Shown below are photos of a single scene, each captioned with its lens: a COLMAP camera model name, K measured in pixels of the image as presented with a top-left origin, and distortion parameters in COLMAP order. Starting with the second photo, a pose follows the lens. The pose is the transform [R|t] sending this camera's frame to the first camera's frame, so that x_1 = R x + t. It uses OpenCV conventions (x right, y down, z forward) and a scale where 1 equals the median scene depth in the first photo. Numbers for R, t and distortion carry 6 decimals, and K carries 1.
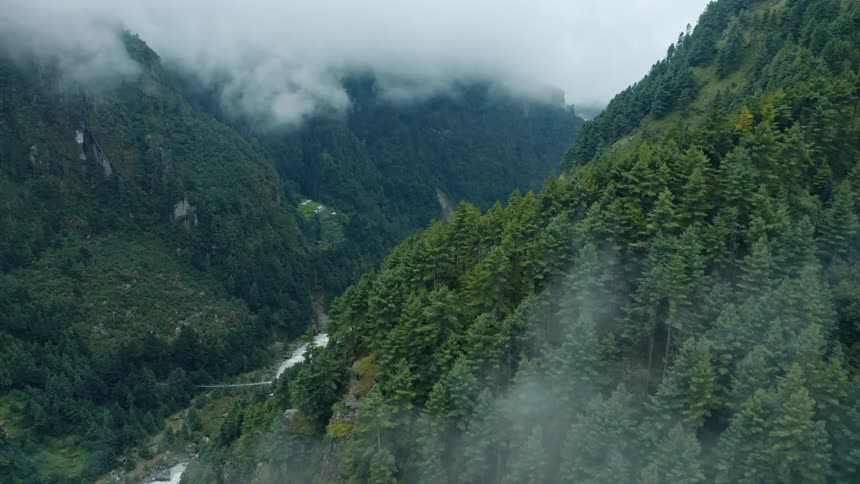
lens RADIAL K [[689.3, 0, 430.0], [0, 689.3, 242.0], [0, 0, 1]] dist [-0.190655, 0.021084]
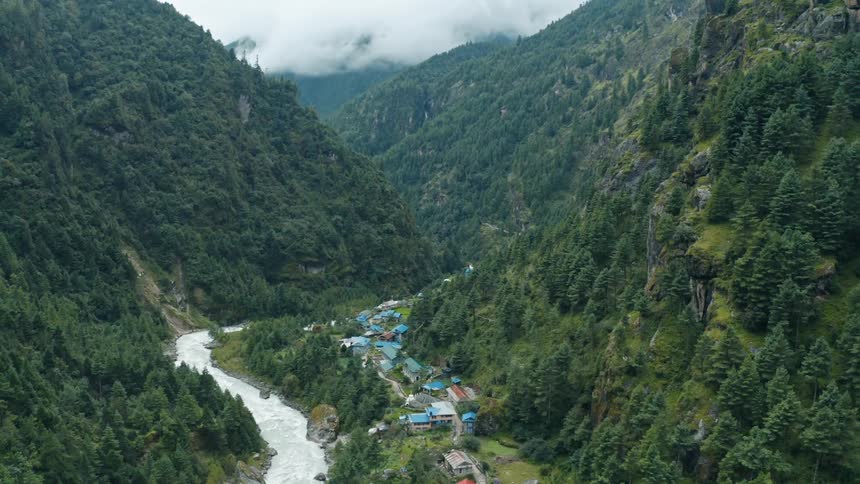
lens RADIAL K [[689.3, 0, 430.0], [0, 689.3, 242.0], [0, 0, 1]] dist [-0.190655, 0.021084]
pose [[0.839212, -0.062853, 0.540160, -0.103238], [0.137104, 0.985665, -0.098318, -0.003249], [-0.526237, 0.156568, 0.835799, 0.939610]]
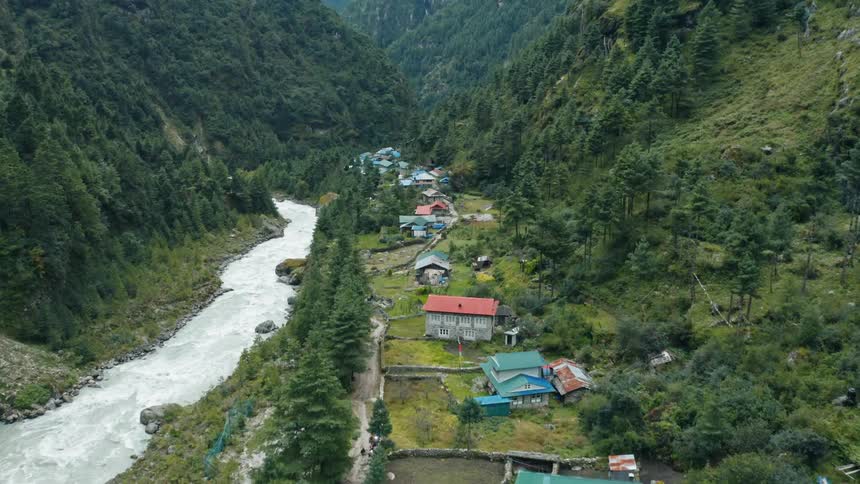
lens RADIAL K [[689.3, 0, 430.0], [0, 689.3, 242.0], [0, 0, 1]] dist [-0.190655, 0.021084]
pose [[0.843839, -0.138502, 0.518414, -0.156572], [0.151271, 0.988332, 0.017819, 0.106343], [-0.514833, 0.063384, 0.854944, 0.846656]]
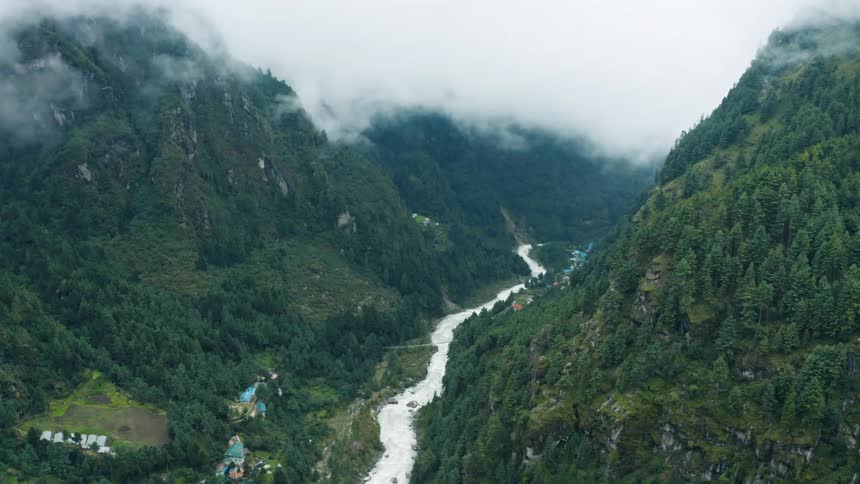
lens RADIAL K [[689.3, 0, 430.0], [0, 689.3, 242.0], [0, 0, 1]] dist [-0.190655, 0.021084]
pose [[0.999754, -0.020342, 0.008845, -0.224706], [0.020635, 0.999193, -0.034453, 0.045317], [-0.008137, 0.034627, 0.999367, -0.329668]]
